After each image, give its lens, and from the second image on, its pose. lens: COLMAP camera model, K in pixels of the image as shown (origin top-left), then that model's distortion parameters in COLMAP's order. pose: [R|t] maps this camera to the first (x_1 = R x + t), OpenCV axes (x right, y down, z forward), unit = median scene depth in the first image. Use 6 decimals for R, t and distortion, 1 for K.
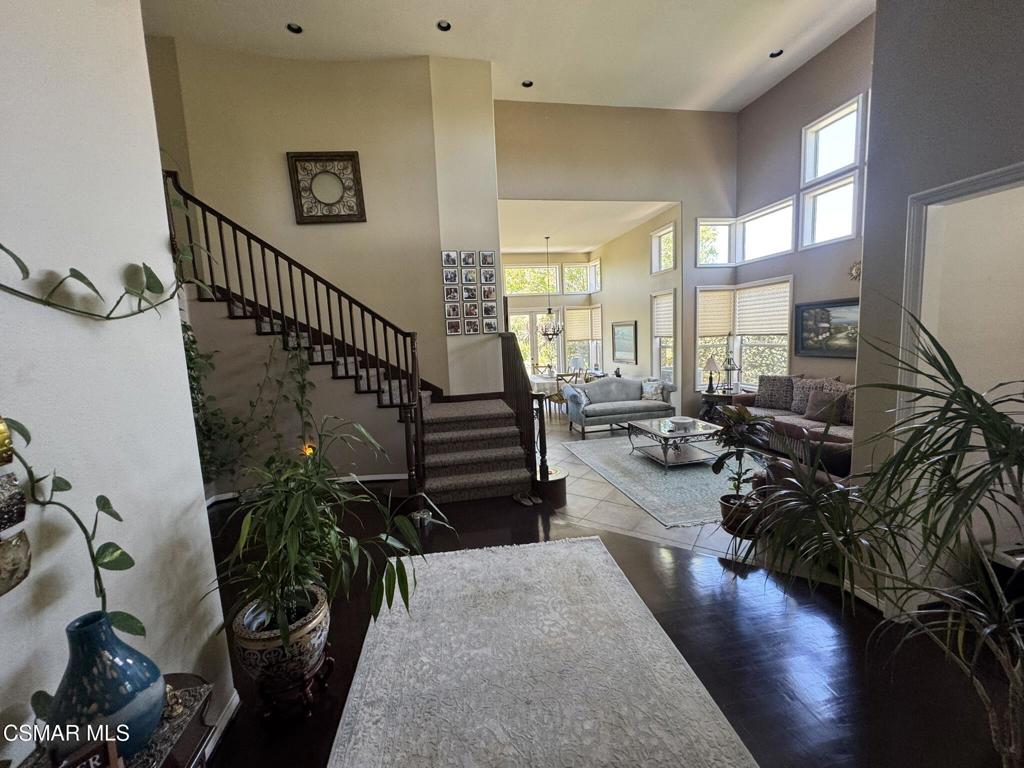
lens RADIAL K [[410.0, 0, 510.7], [0, 410.0, 384.2], [0, 0, 1]] dist [-0.003196, 0.000269]
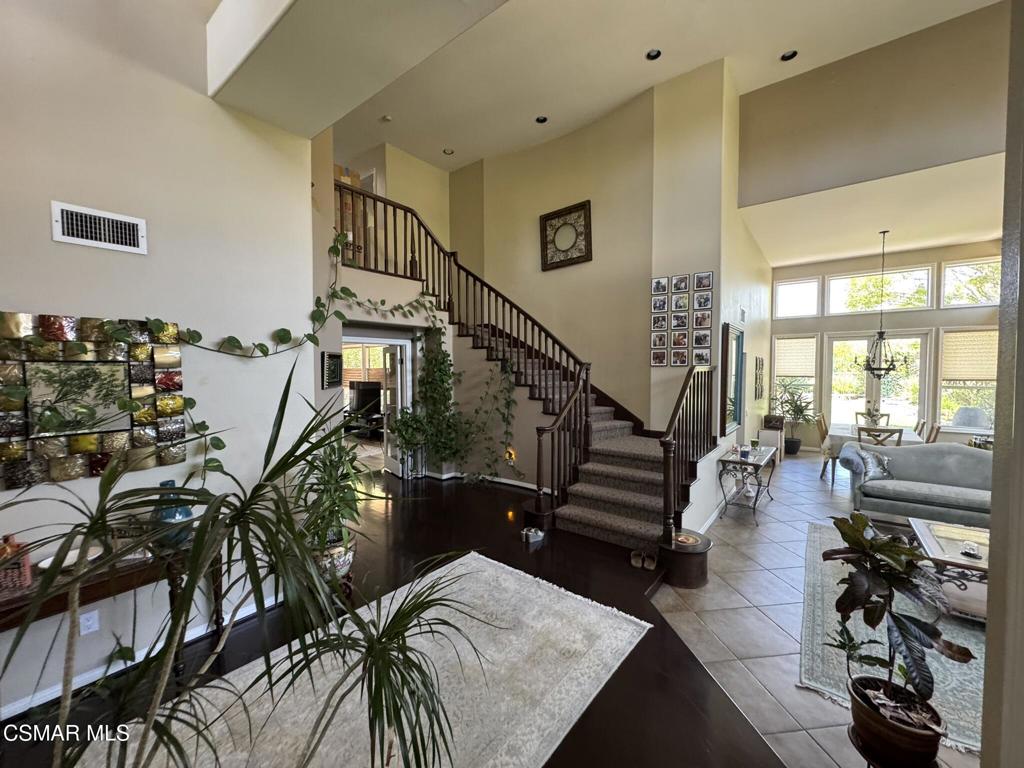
lens RADIAL K [[410.0, 0, 510.7], [0, 410.0, 384.2], [0, 0, 1]] dist [-0.003196, 0.000269]
pose [[0.660298, 0.073816, -0.747367, 0.368764], [-0.114902, 0.993371, -0.003402, -0.040681], [0.742162, 0.088120, 0.664402, 0.146009]]
